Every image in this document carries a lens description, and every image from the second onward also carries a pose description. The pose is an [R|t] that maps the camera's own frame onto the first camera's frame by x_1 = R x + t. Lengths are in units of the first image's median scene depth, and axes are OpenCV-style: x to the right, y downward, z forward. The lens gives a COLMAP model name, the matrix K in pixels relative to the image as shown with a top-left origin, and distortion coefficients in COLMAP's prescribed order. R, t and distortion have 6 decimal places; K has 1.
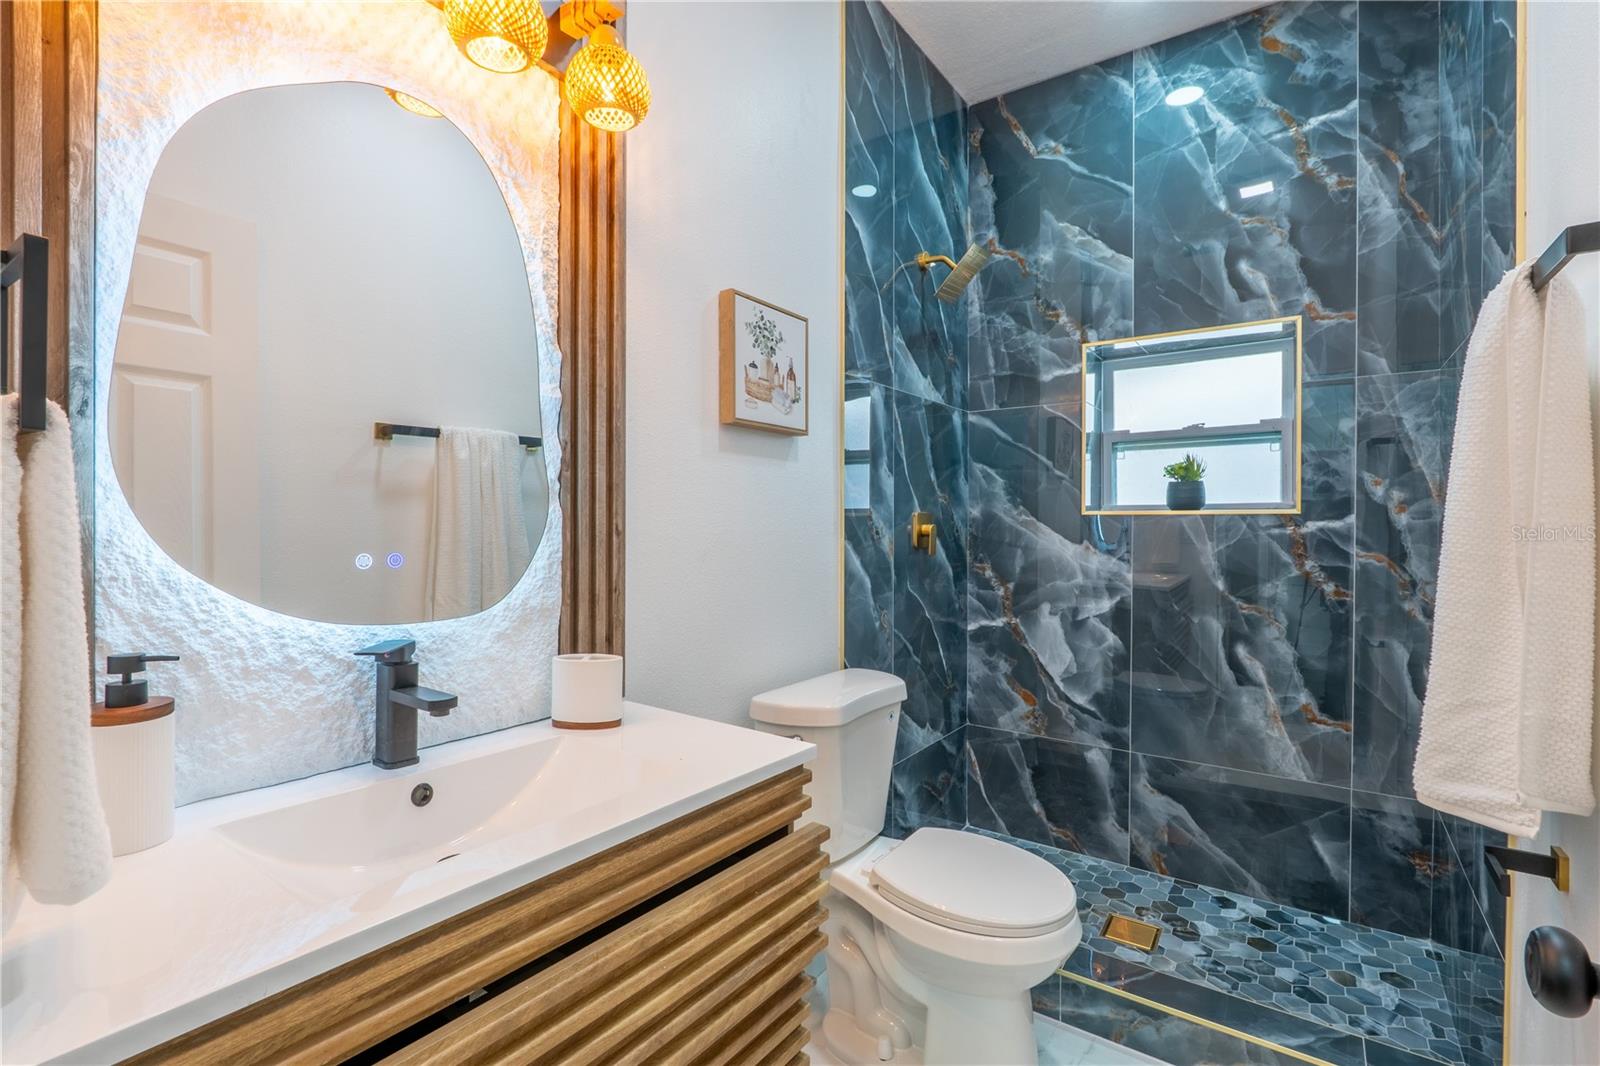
lens RADIAL K [[732.7, 0, 793.7], [0, 732.7, 530.8], [0, 0, 1]] dist [-0.012365, 0.001804]
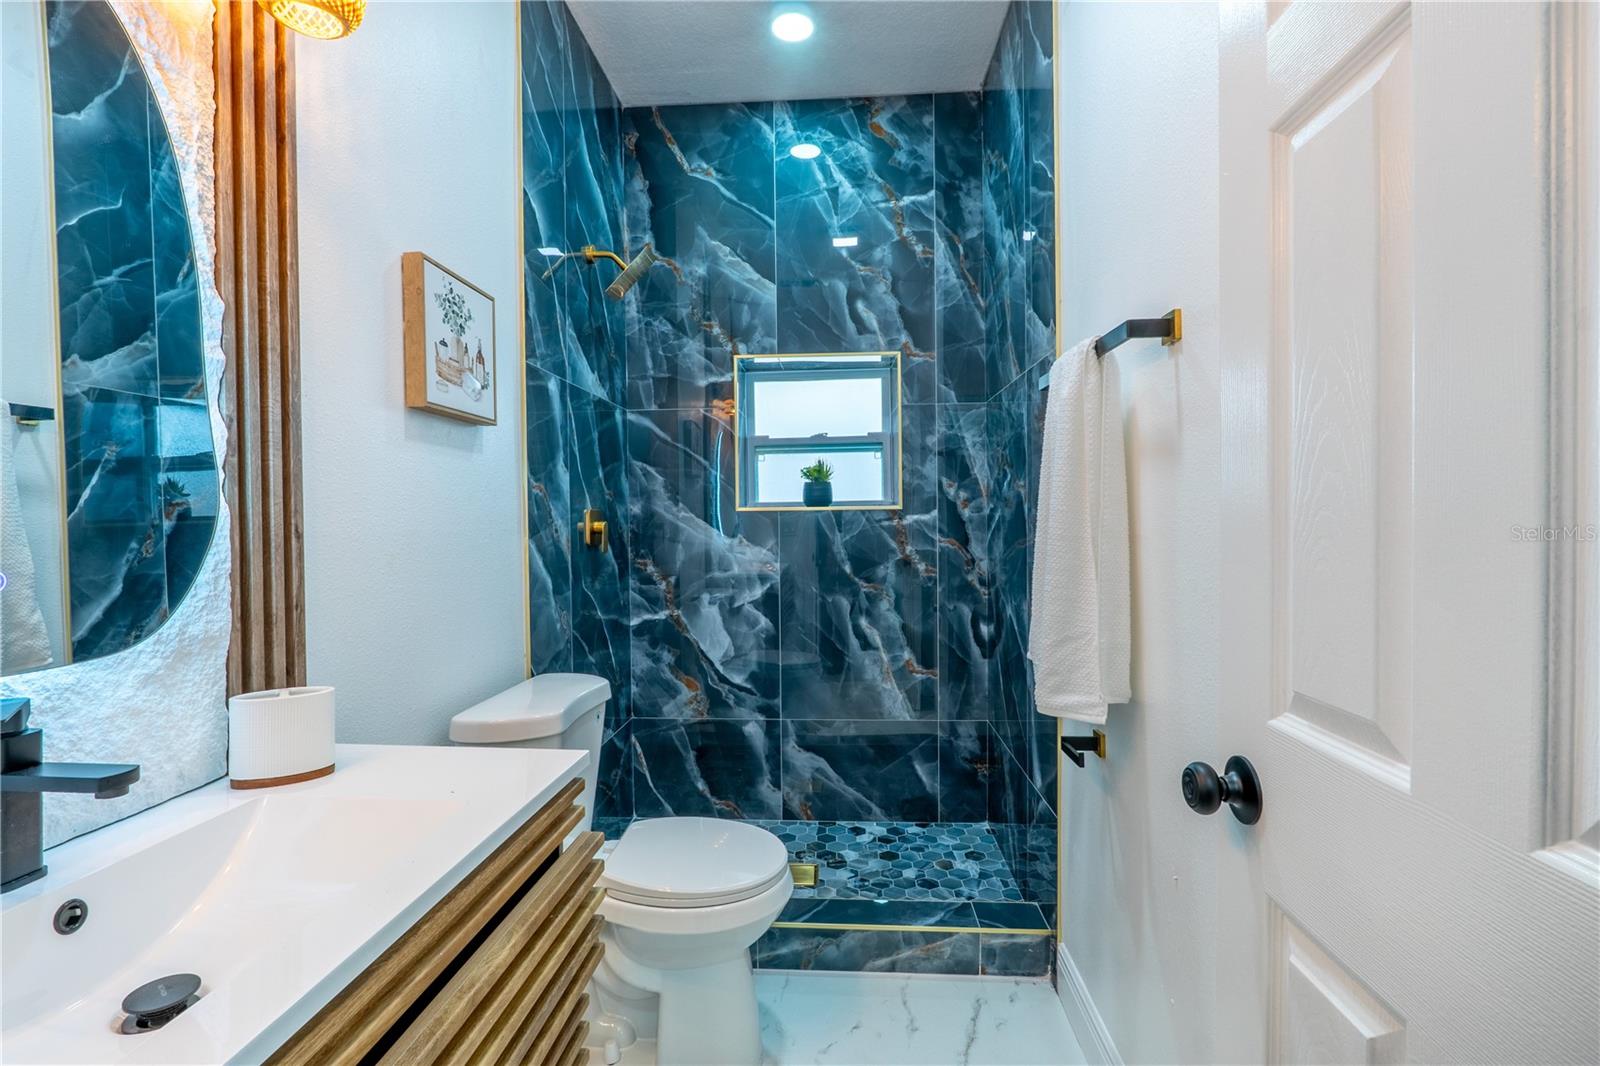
lens RADIAL K [[732.7, 0, 798.2], [0, 732.7, 531.3], [0, 0, 1]] dist [-0.012365, 0.001804]
pose [[0.846606, -0.019947, 0.531846, -0.140894], [0.018270, 0.999798, 0.008416, 0.001094], [-0.531907, 0.002592, 0.846799, 0.023759]]
